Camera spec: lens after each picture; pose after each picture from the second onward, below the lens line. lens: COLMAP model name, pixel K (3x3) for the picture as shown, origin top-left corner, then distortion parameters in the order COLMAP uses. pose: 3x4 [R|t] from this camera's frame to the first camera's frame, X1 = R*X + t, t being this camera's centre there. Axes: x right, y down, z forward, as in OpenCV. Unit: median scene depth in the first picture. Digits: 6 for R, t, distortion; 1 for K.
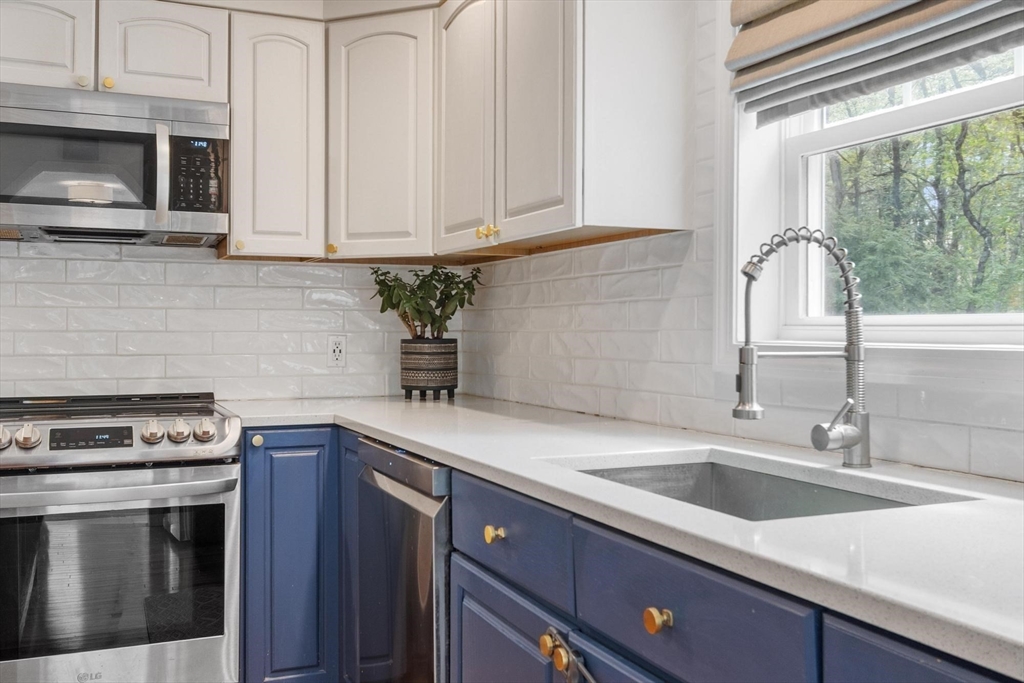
lens RADIAL K [[979.2, 0, 512.0], [0, 979.2, 341.5], [0, 0, 1]] dist [0.001673, 0.001005]
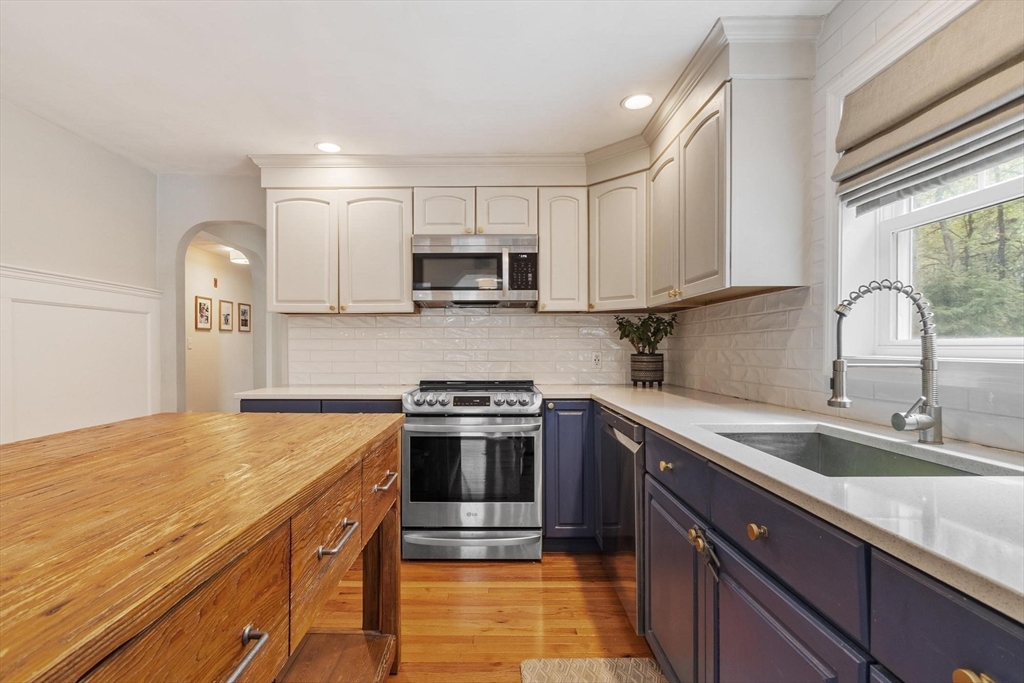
lens RADIAL K [[492.4, 0, 512.2], [0, 492.4, 360.1], [0, 0, 1]] dist [-0.002064, -0.000924]
pose [[0.912055, 0.007947, -0.409991, 0.074664], [-0.002925, 0.999913, 0.012874, -0.002474], [0.410058, -0.010542, 0.911999, 0.073975]]
